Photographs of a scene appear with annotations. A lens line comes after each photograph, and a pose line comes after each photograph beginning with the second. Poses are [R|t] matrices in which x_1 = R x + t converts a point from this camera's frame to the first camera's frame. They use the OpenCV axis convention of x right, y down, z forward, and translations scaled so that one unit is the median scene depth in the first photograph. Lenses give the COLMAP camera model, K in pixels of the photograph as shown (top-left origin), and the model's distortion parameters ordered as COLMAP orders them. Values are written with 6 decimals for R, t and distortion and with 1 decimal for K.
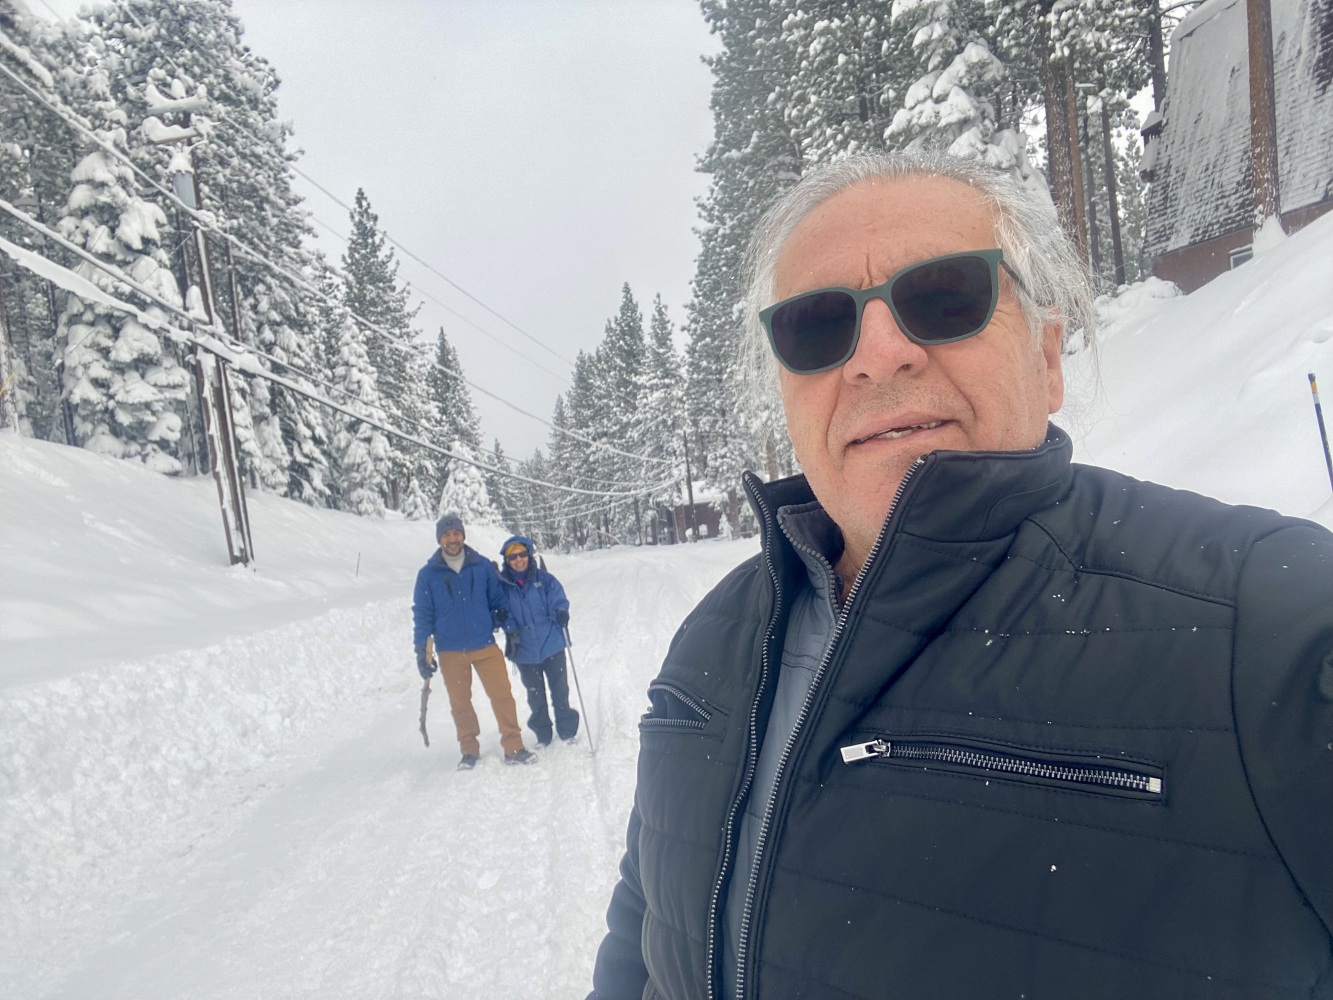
lens RADIAL K [[892.4, 0, 666.5], [0, 892.4, 500.0], [0, 0, 1]] dist [0.001530, -0.001417]
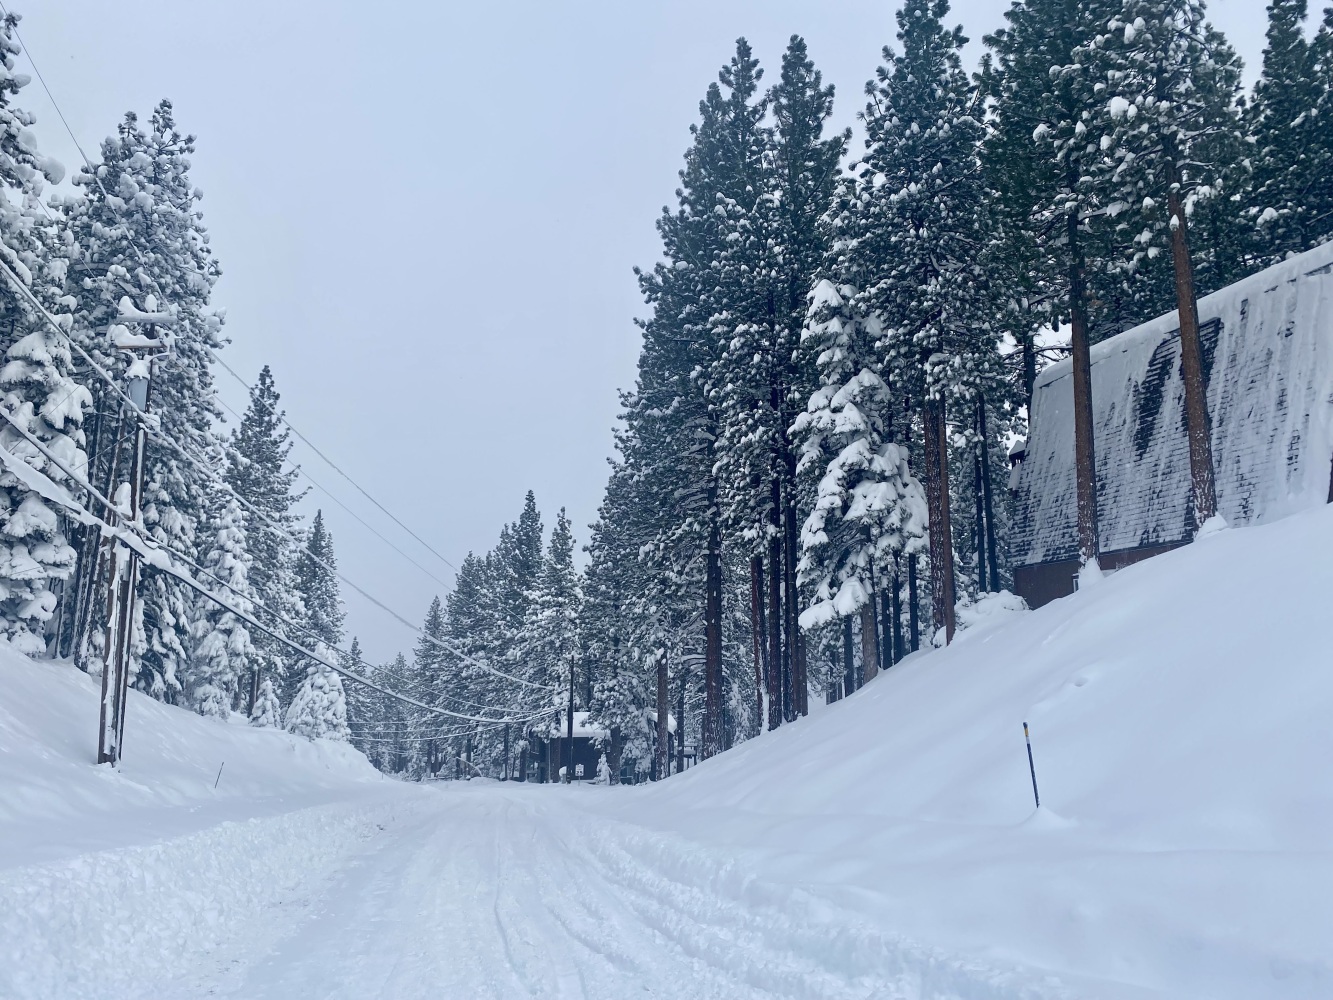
lens RADIAL K [[1040.7, 0, 645.4], [0, 1040.7, 481.2], [0, 0, 1]] dist [0.051081, -0.069745]
pose [[0.989195, 0.125790, 0.075307, -0.014987], [-0.104884, 0.966078, -0.235992, -0.009833], [-0.102438, 0.225543, 0.968833, -0.142894]]
